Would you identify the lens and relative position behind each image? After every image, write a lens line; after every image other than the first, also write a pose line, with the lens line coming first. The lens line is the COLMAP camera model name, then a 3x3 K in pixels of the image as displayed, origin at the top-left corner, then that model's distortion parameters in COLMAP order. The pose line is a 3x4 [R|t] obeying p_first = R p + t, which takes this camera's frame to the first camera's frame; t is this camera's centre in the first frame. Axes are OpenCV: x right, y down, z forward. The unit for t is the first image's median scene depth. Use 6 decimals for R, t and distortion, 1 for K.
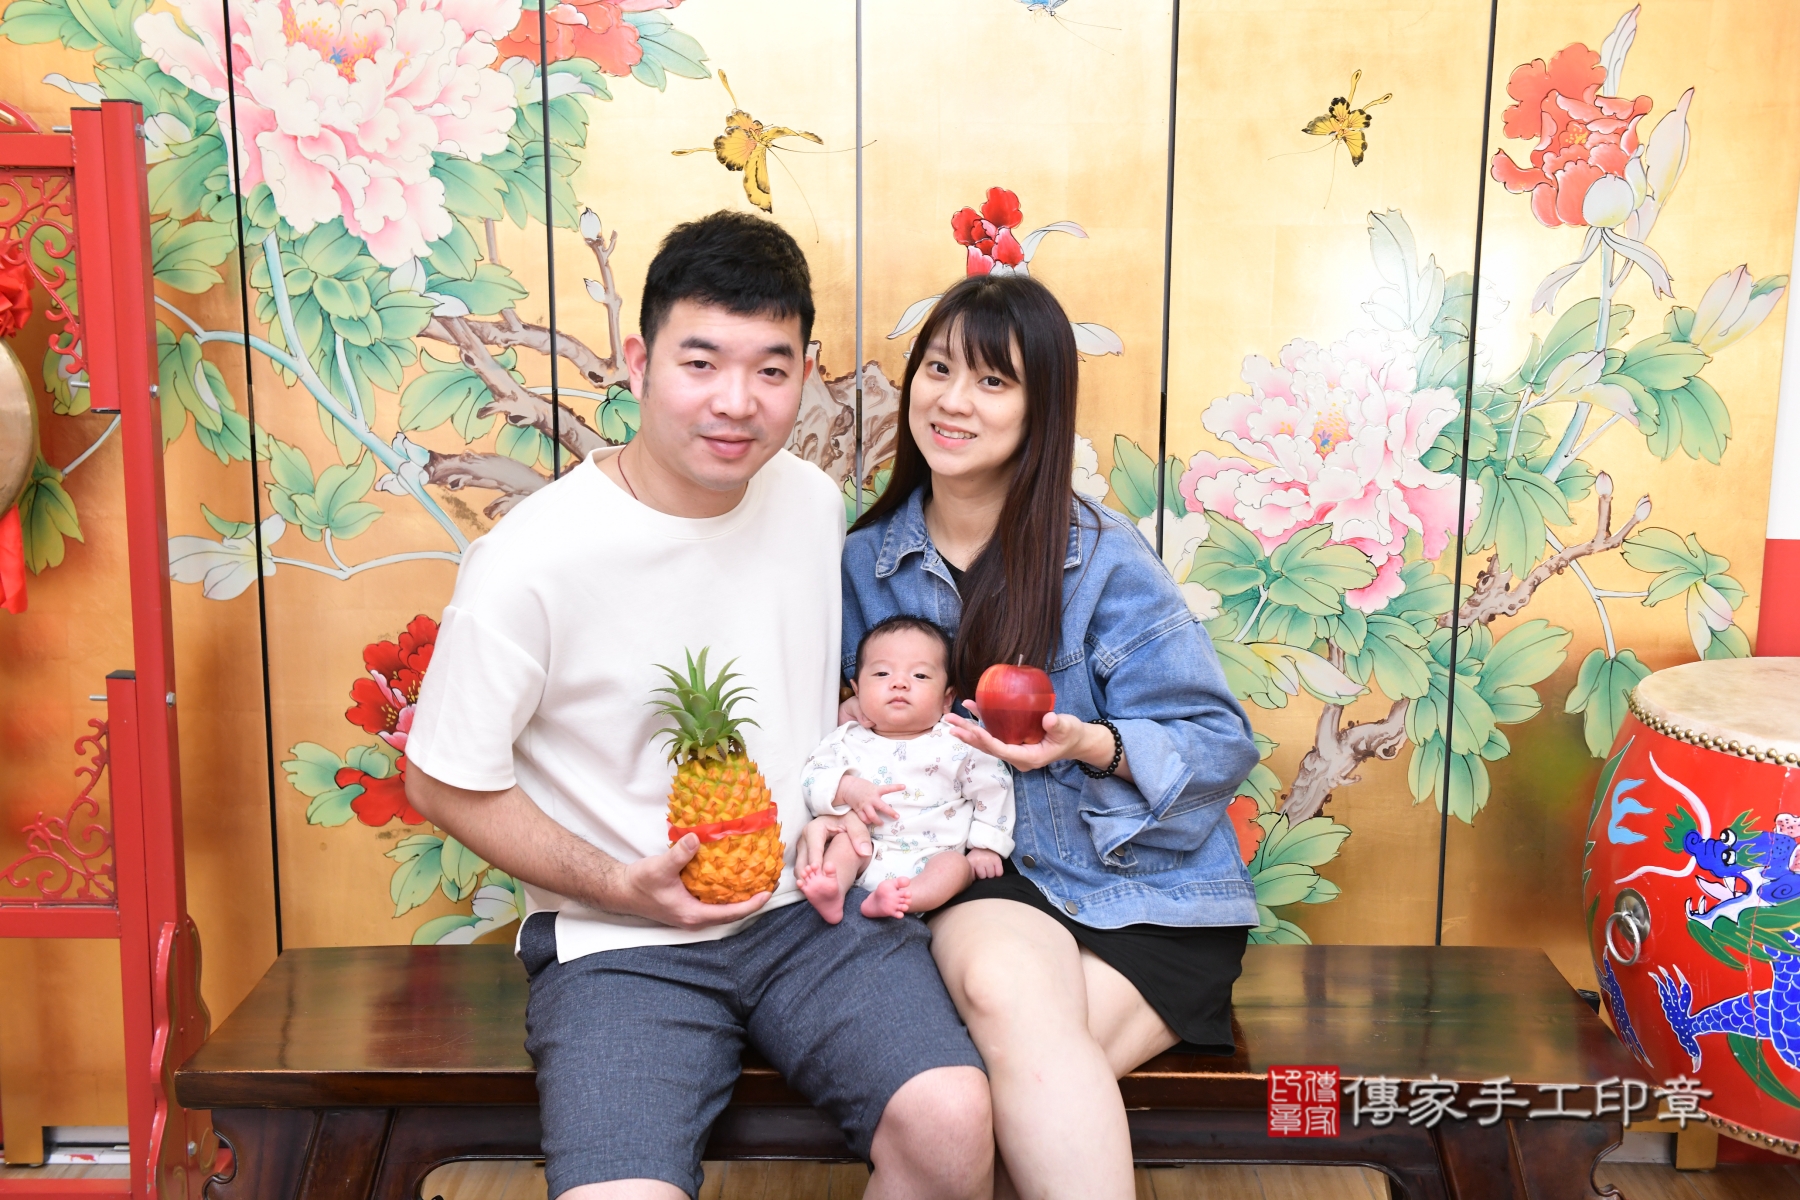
lens RADIAL K [[1933.7, 0, 890.1], [0, 1933.7, 602.8], [0, 0, 1]] dist [0.057948, 0.014672]
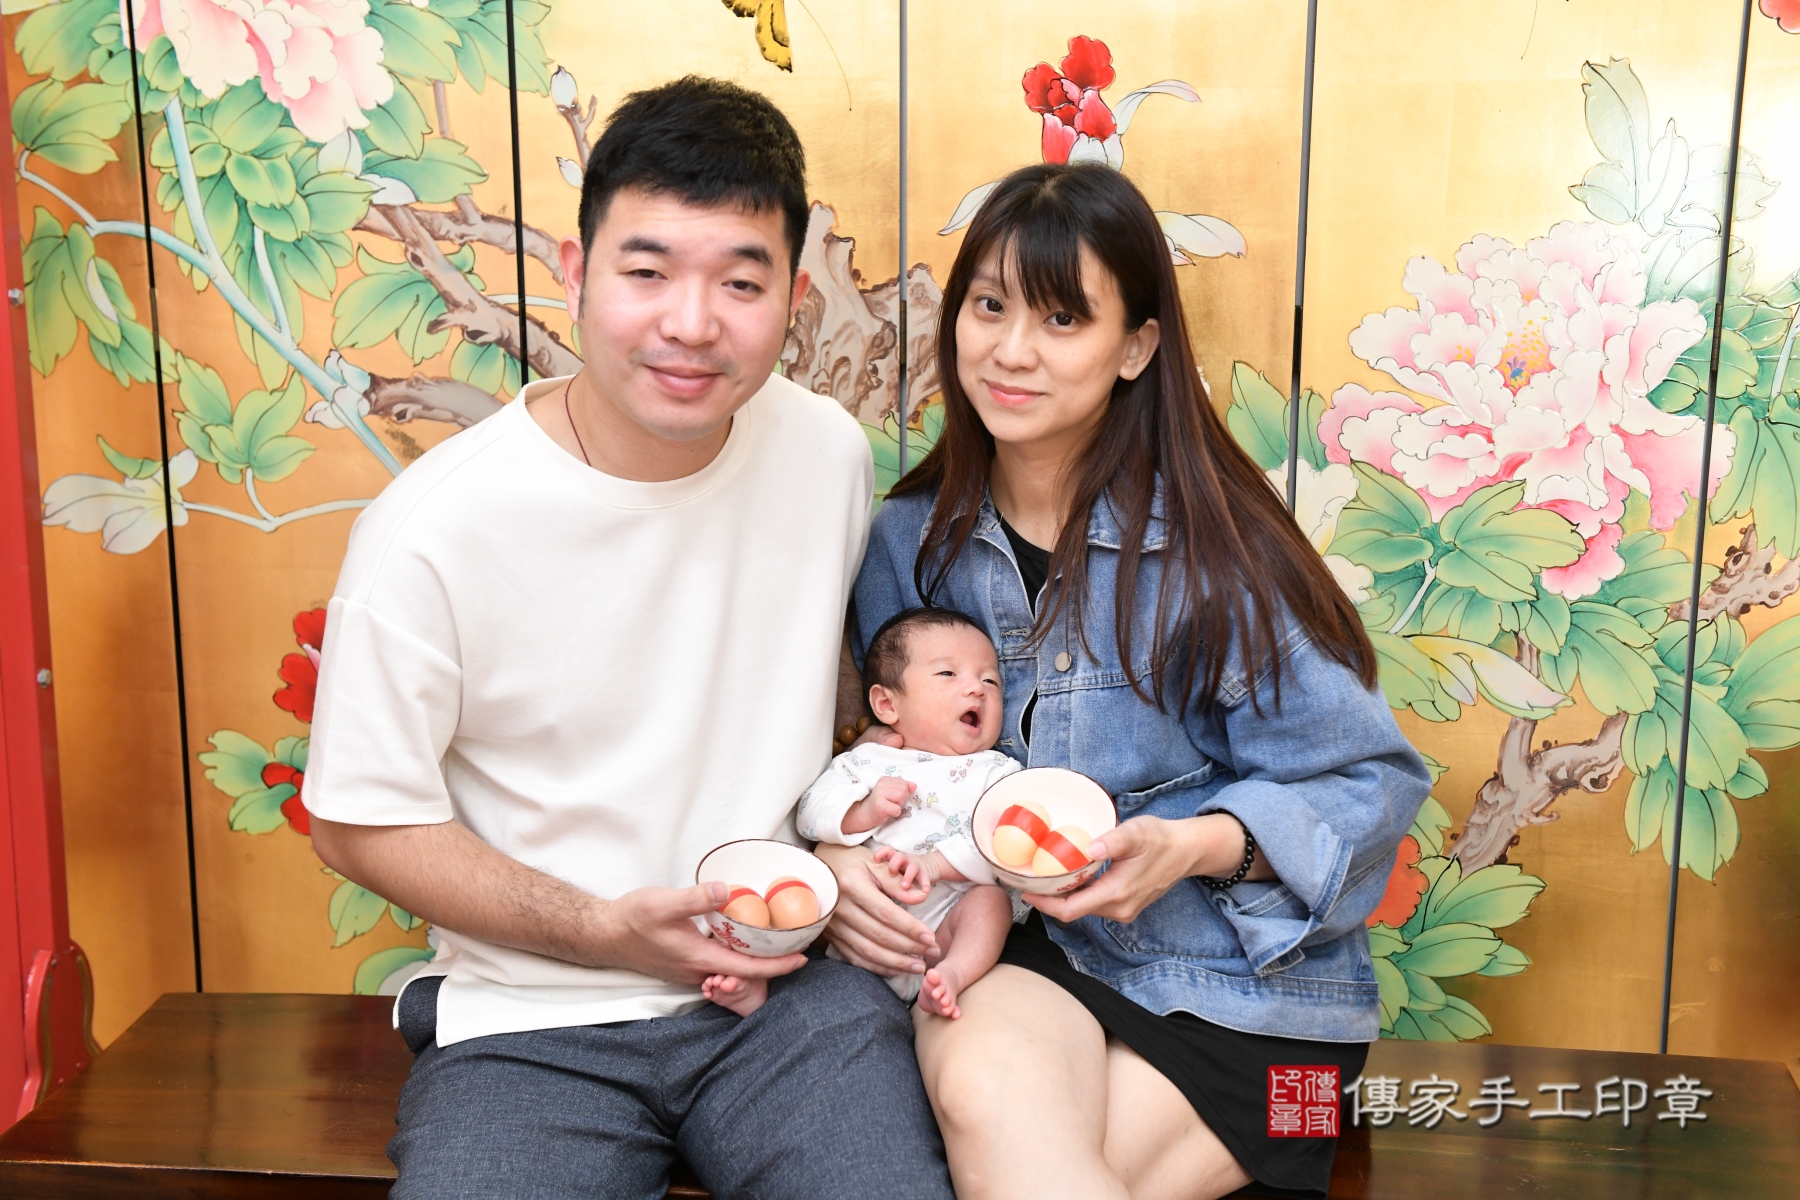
lens RADIAL K [[2261.3, 0, 885.6], [0, 2261.3, 604.4], [0, 0, 1]] dist [0.110405, 0.008808]
pose [[0.993232, 0.021045, -0.114224, 0.084214], [-0.017120, 0.999232, 0.035234, -0.019938], [0.114878, -0.033040, 0.992830, 0.088573]]
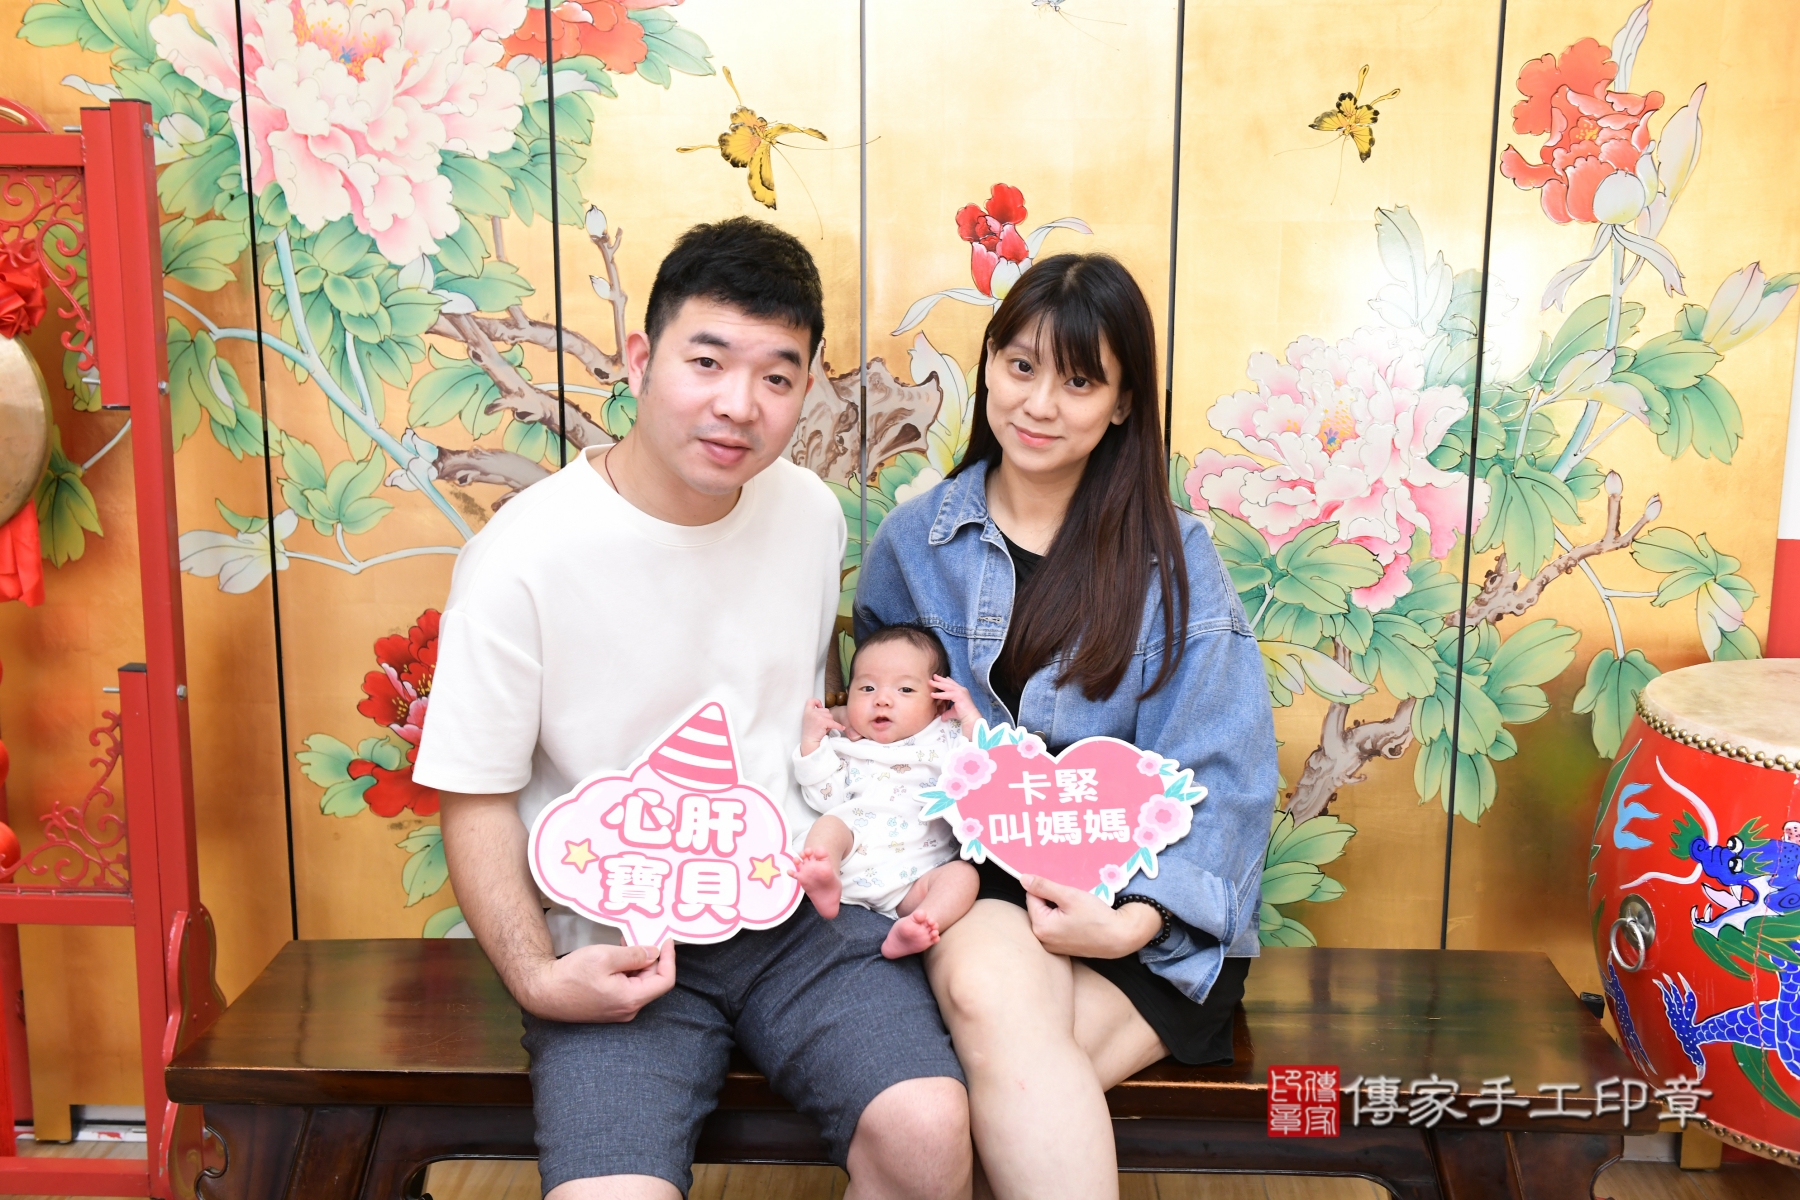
lens RADIAL K [[1829.9, 0, 888.9], [0, 1829.9, 602.4], [0, 0, 1]] dist [0.029054, 0.010819]
pose [[0.999564, 0.004699, -0.029151, 0.025286], [-0.004464, 0.999957, 0.008136, -0.006235], [0.029188, -0.008002, 0.999542, 0.053858]]
